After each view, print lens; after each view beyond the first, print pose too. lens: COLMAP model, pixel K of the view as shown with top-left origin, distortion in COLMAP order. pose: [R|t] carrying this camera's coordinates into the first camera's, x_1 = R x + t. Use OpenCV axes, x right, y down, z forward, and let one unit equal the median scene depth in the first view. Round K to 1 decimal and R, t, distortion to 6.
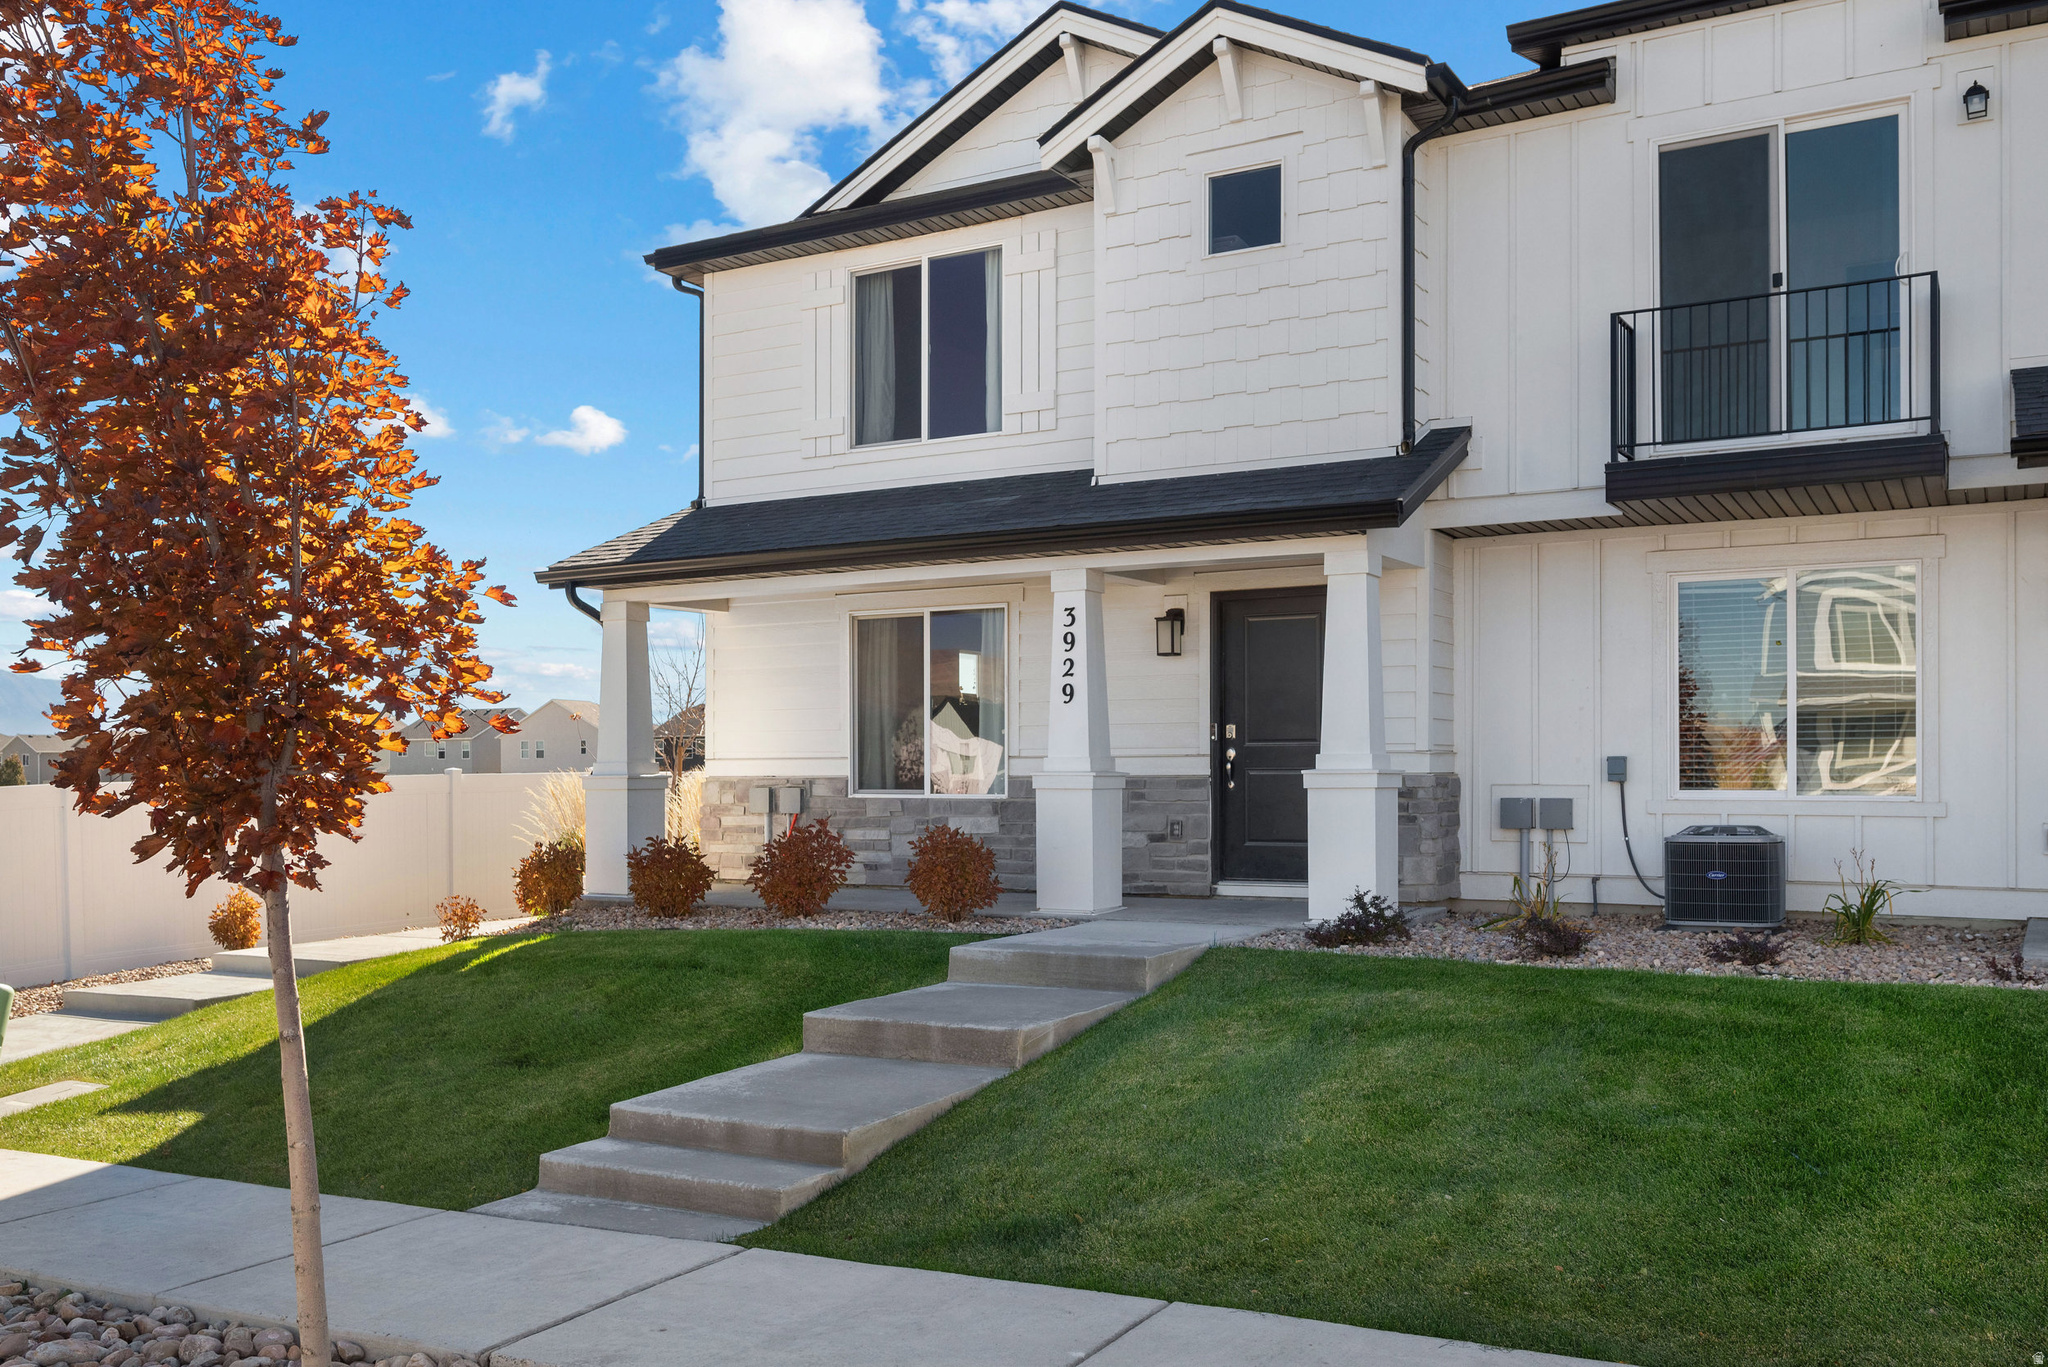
lens RADIAL K [[1701.1, 0, 1029.7], [0, 1701.1, 628.4], [0, 0, 1]] dist [-0.008256, -0.003085]
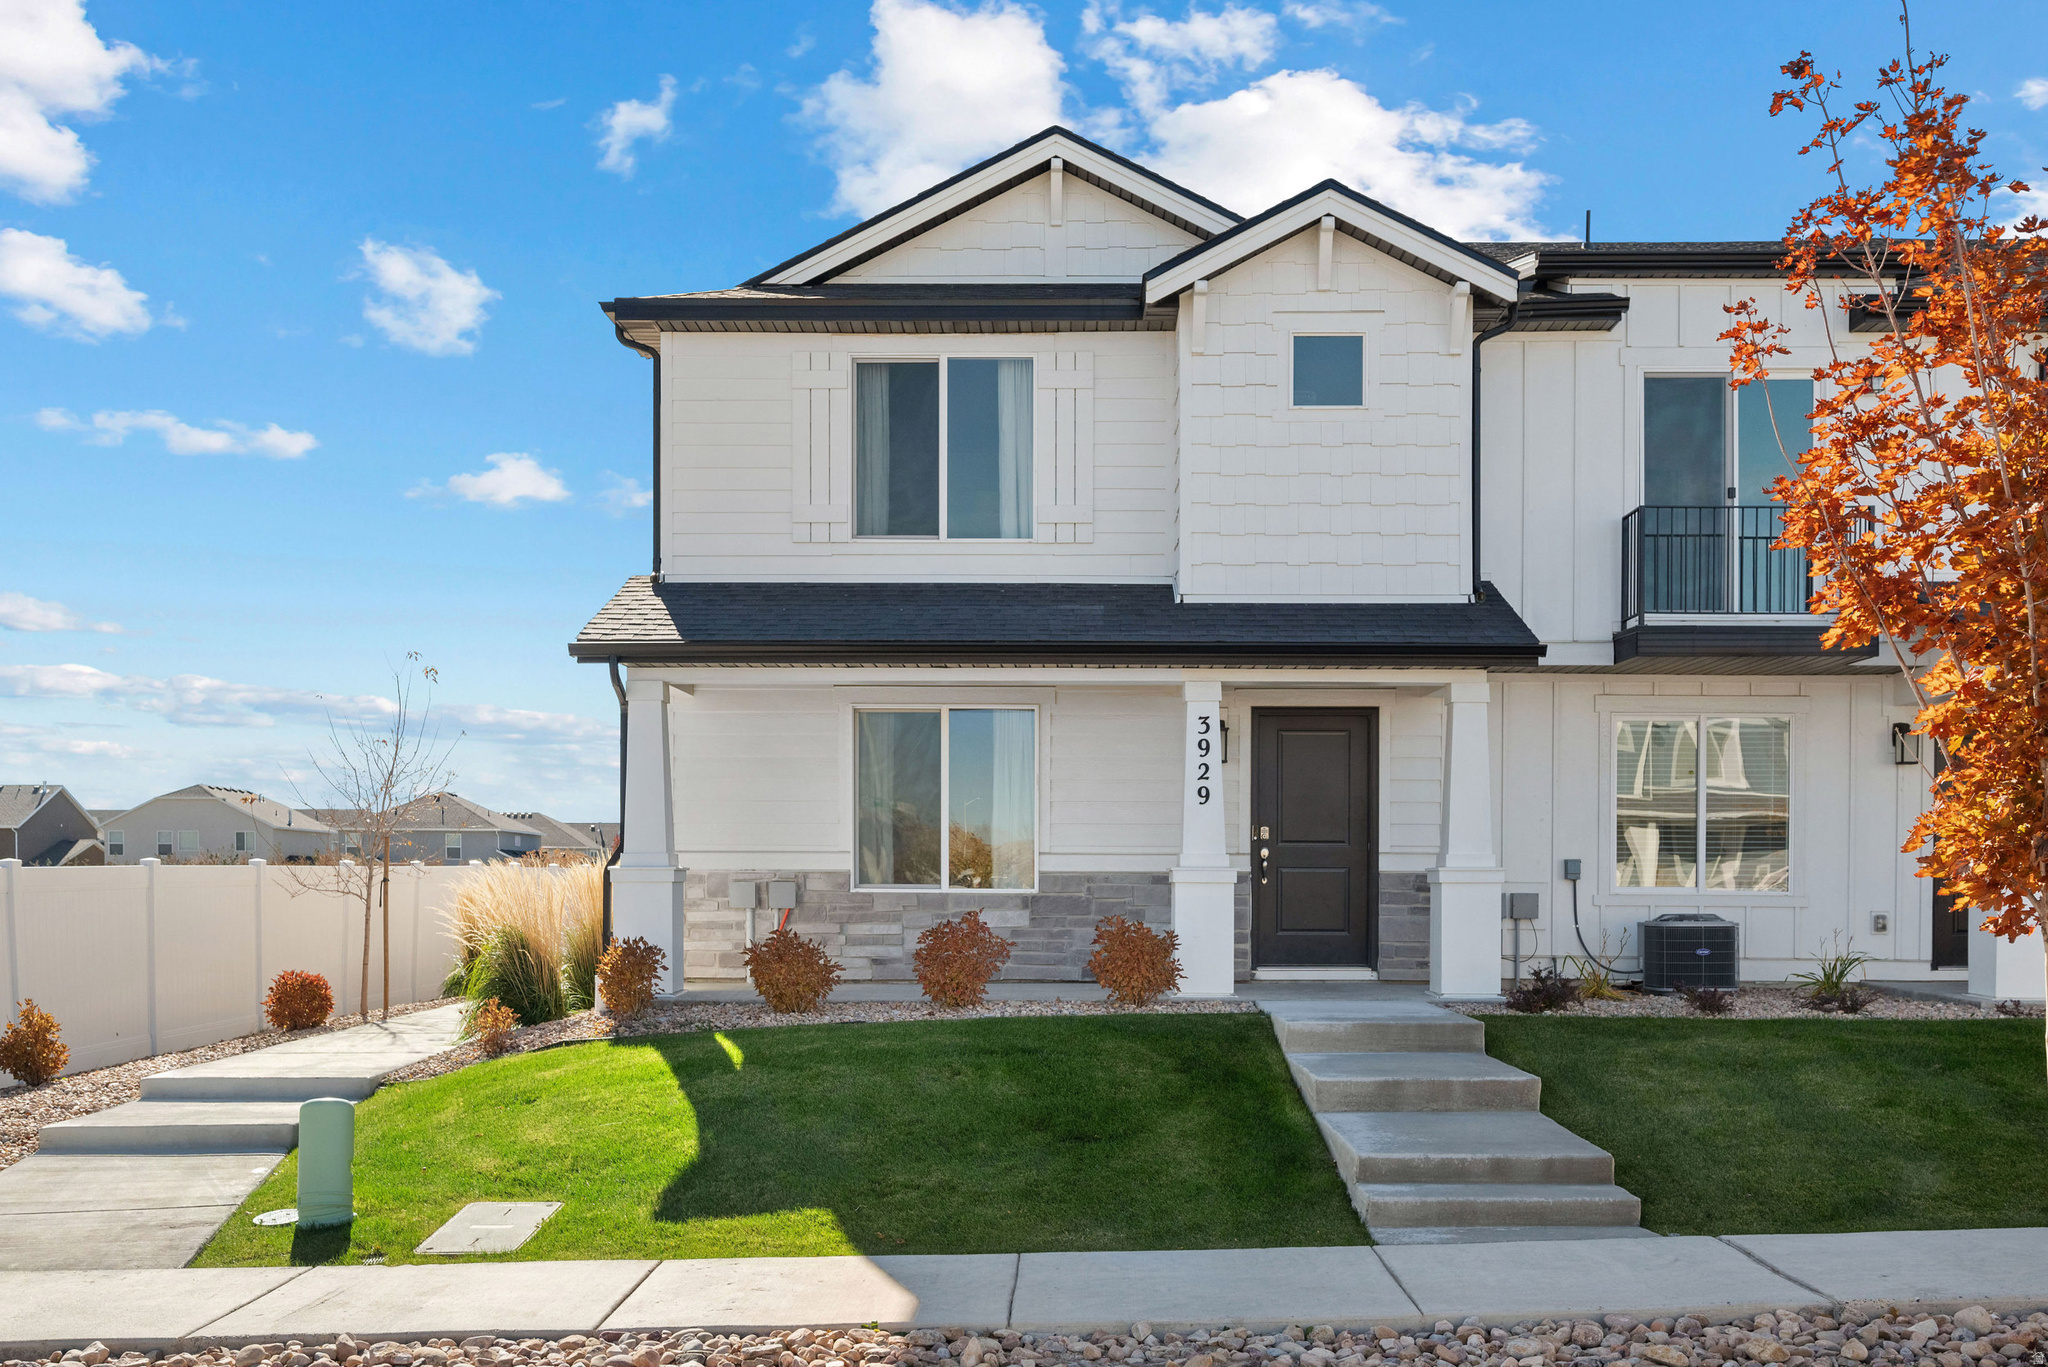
lens RADIAL K [[1824.1, 0, 1019.2], [0, 1824.1, 748.5], [0, 0, 1]] dist [0.002801, -0.003349]
pose [[0.878256, 0.040505, 0.476471, -0.594230], [-0.046896, 0.998899, 0.001525, 0.011080], [-0.475885, -0.023683, 0.879189, 0.027237]]
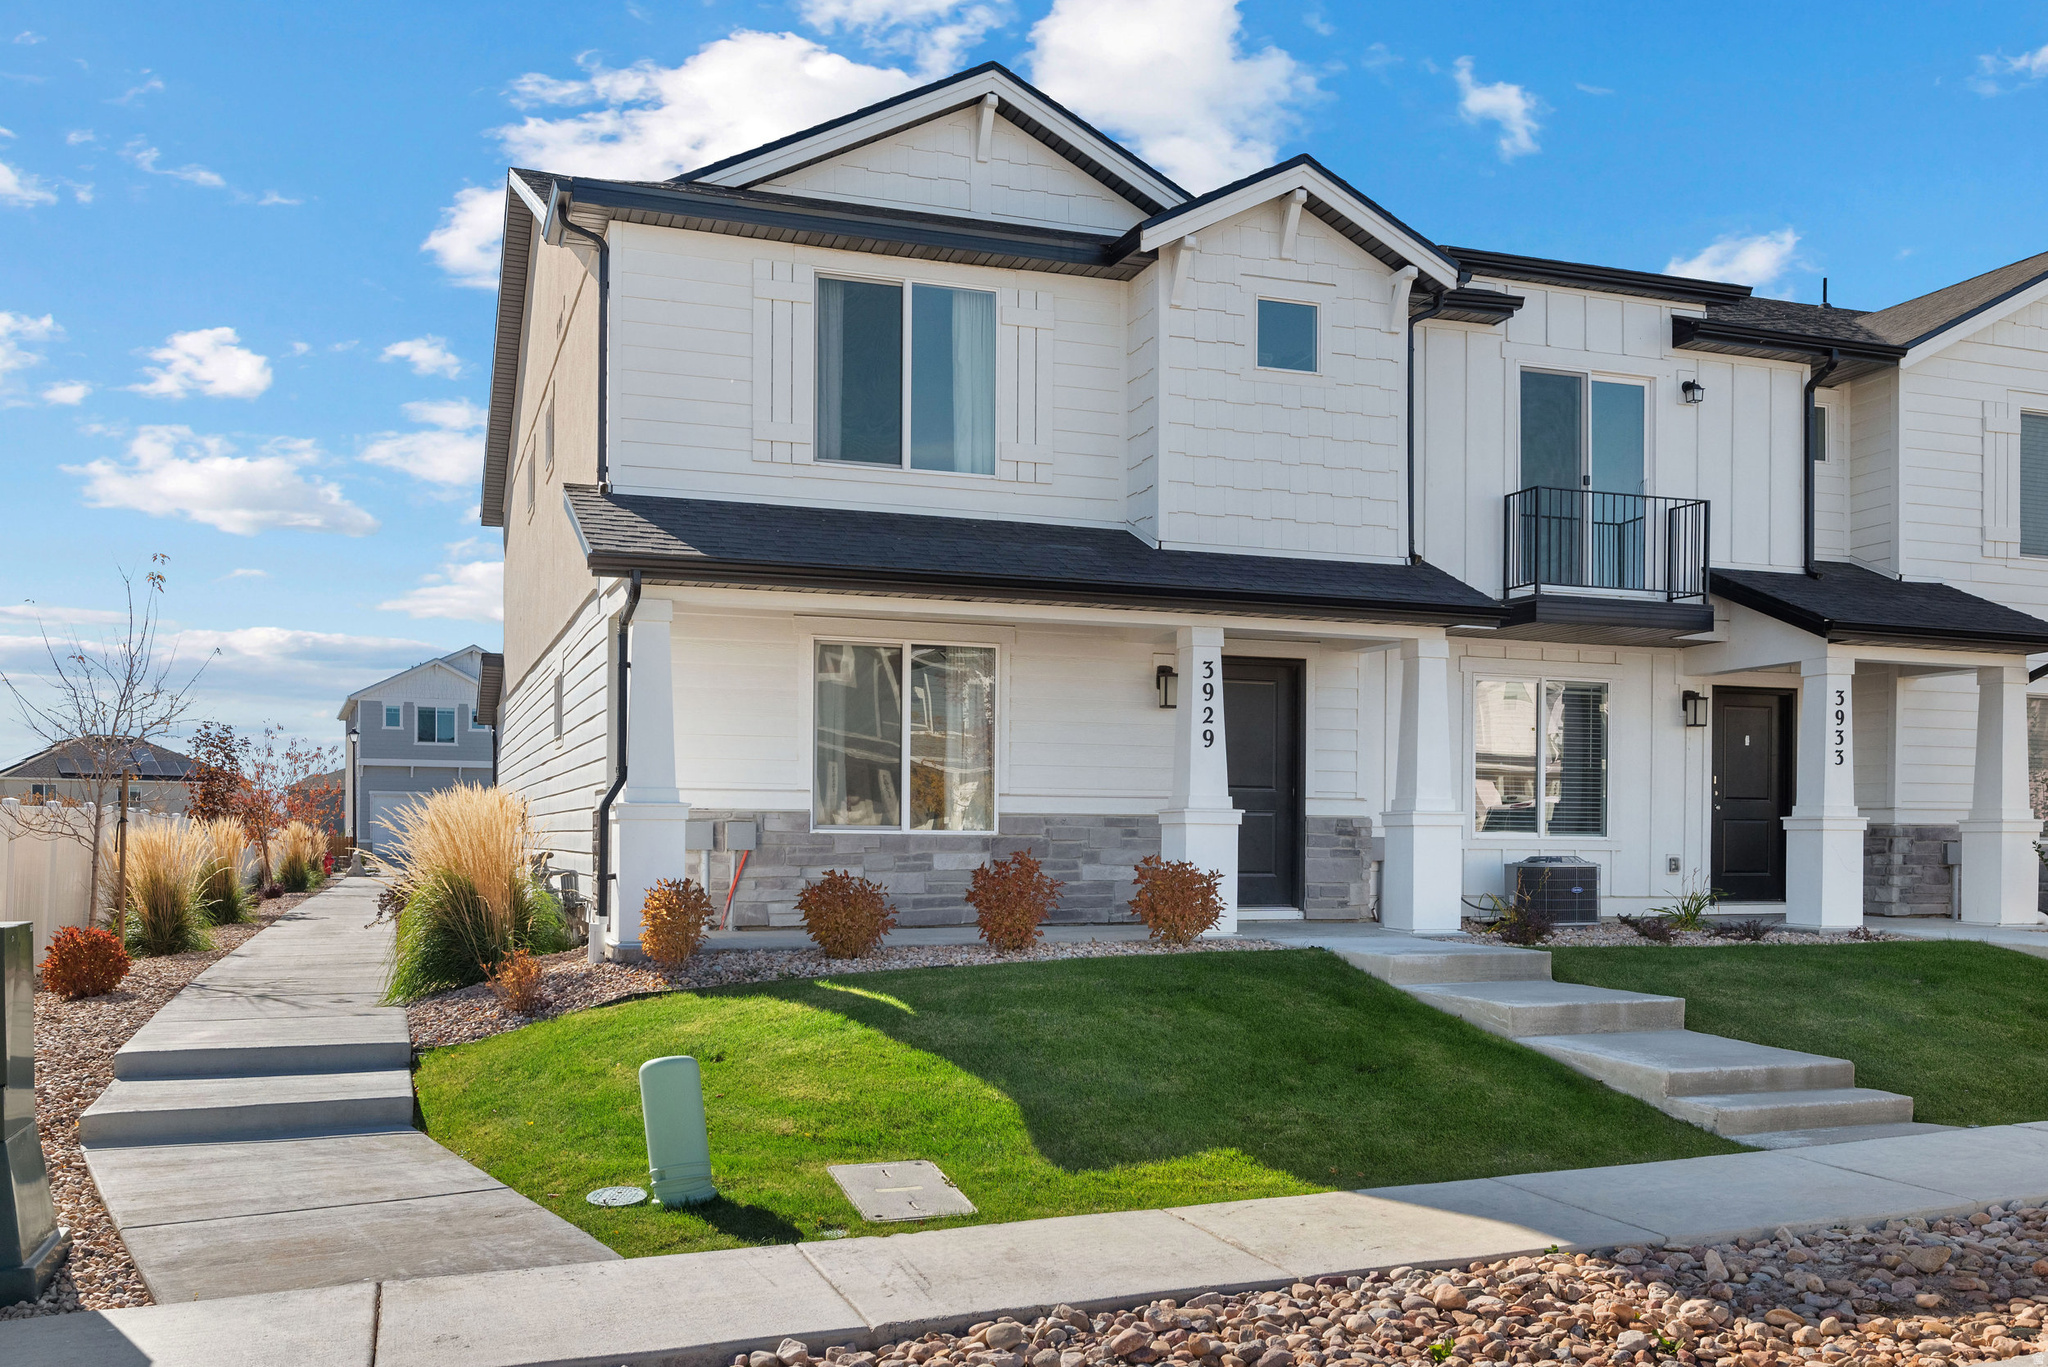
lens RADIAL K [[1816.4, 0, 1024.0], [0, 1816.4, 683.5], [0, 0, 1]] dist [0.000180, 0.001464]
pose [[0.653847, 0.073318, 0.753066, -0.886004], [-0.073325, 0.996749, -0.033379, 0.047281], [-0.753066, -0.033394, 0.657097, 0.289854]]
